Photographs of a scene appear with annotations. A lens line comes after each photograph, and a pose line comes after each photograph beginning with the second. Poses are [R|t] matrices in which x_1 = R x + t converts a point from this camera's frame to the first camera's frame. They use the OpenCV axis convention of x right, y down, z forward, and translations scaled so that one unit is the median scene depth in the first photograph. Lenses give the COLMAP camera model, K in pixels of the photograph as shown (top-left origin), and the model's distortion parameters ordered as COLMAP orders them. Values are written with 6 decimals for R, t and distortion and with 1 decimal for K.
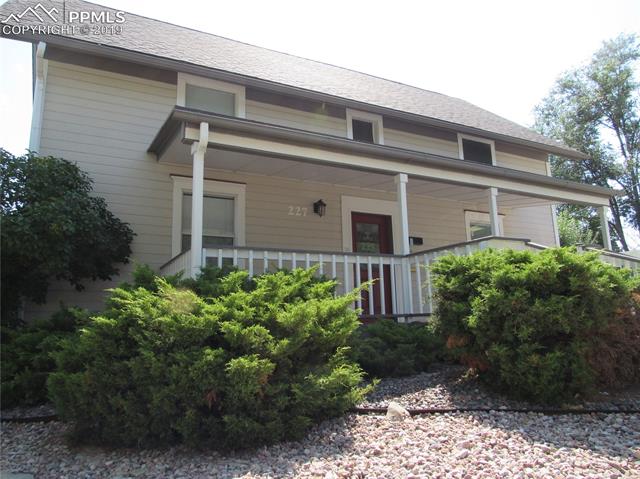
lens RADIAL K [[458.9, 0, 320.0], [0, 458.9, 239.5], [0, 0, 1]] dist [-0.003744, -0.004183]
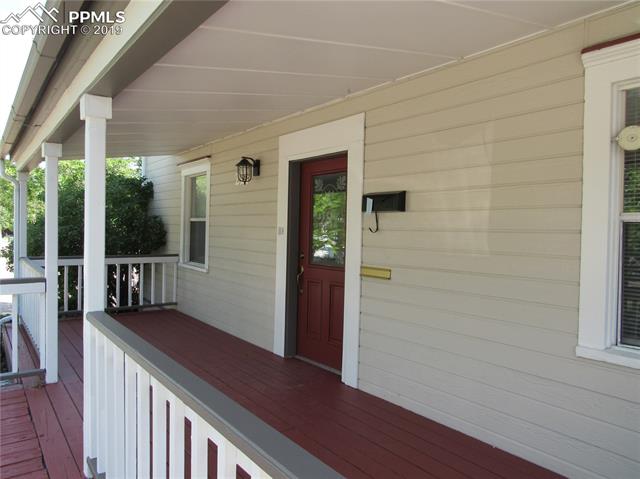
lens RADIAL K [[458.9, 0, 320.0], [0, 458.9, 239.5], [0, 0, 1]] dist [-0.003744, -0.004183]
pose [[0.173977, 0.059008, -0.982980, 0.704239], [0.167441, 0.981895, 0.088578, -0.011922], [0.970410, -0.180001, 0.160947, 1.031855]]
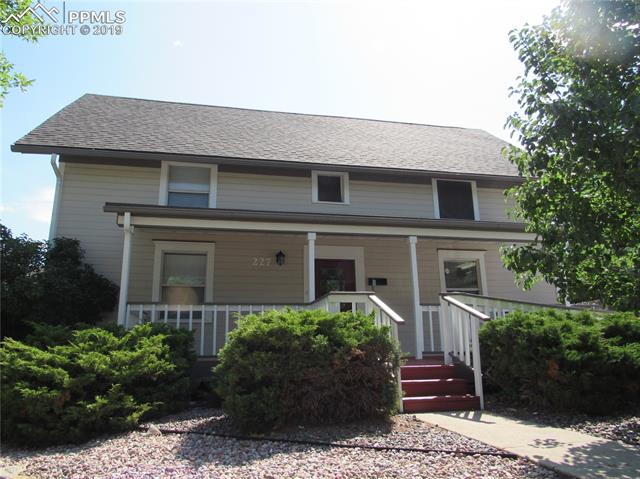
lens RADIAL K [[458.9, 0, 320.0], [0, 458.9, 239.5], [0, 0, 1]] dist [-0.003744, -0.004183]
pose [[0.966555, -0.051993, -0.251135, 0.417695], [0.038602, 0.997572, -0.057957, -0.046582], [0.253539, 0.046325, 0.966215, -0.112873]]
